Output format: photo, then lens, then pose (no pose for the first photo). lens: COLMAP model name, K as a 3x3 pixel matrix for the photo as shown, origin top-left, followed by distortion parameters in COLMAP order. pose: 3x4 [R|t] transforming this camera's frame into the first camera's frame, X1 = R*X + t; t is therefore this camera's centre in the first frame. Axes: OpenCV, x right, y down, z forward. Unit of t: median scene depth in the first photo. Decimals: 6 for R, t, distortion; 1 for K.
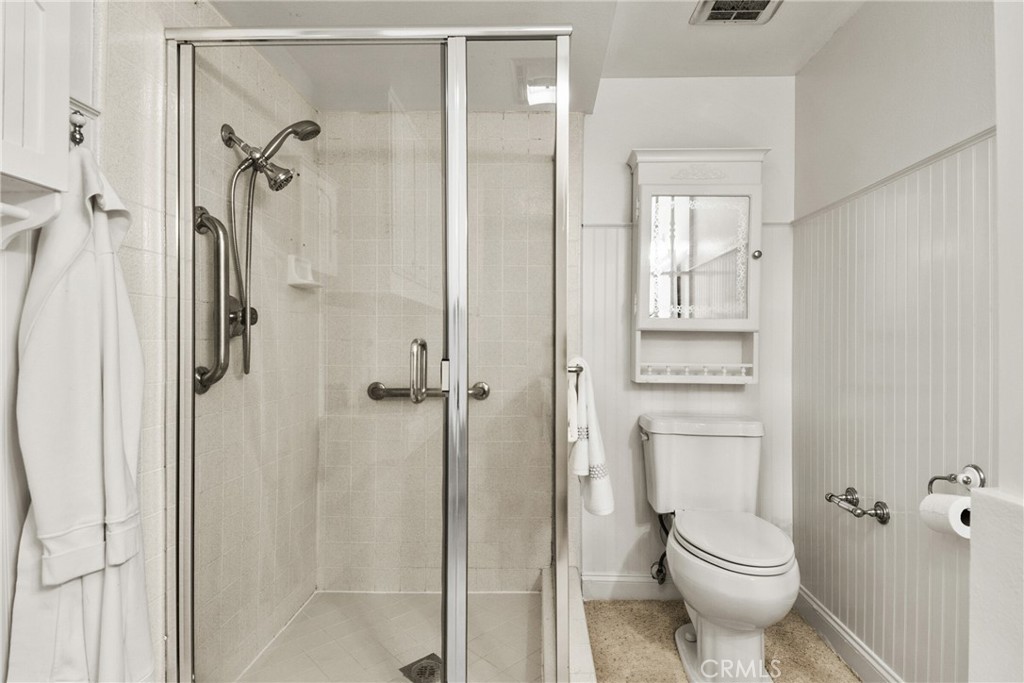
lens RADIAL K [[535.5, 0, 523.6], [0, 535.5, 340.3], [0, 0, 1]] dist [0.059729, -0.046415]
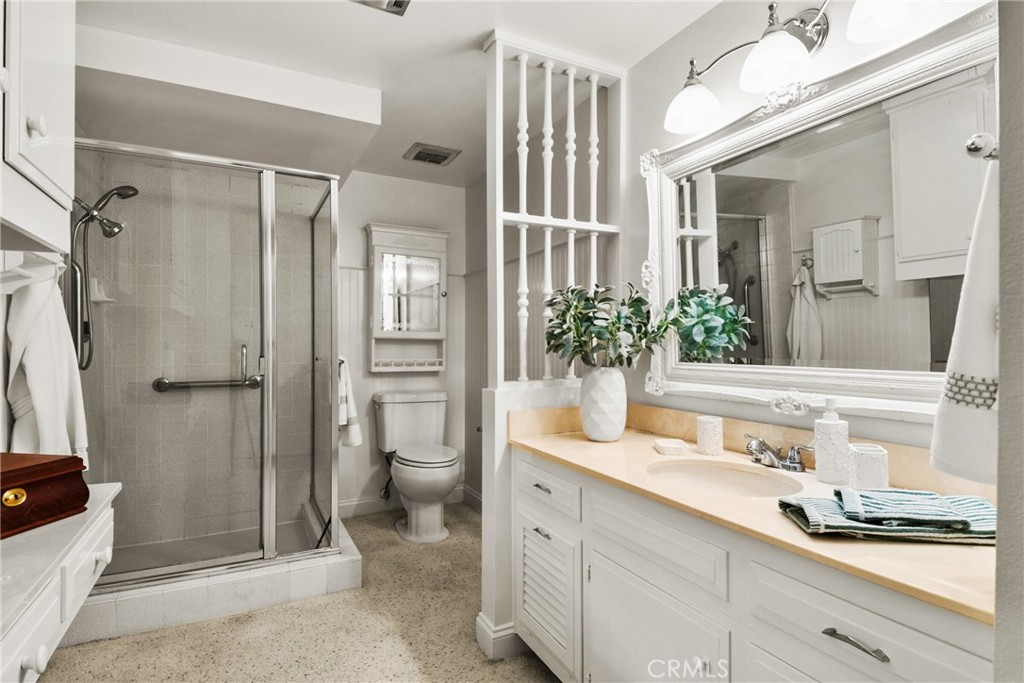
lens RADIAL K [[551.2, 0, 532.1], [0, 551.2, 345.4], [0, 0, 1]] dist [0.081871, -0.051964]
pose [[0.869645, -0.002162, 0.493673, -0.179030], [0.000765, 0.999995, 0.003032, -0.002969], [-0.493677, -0.002259, 0.869642, -0.620878]]
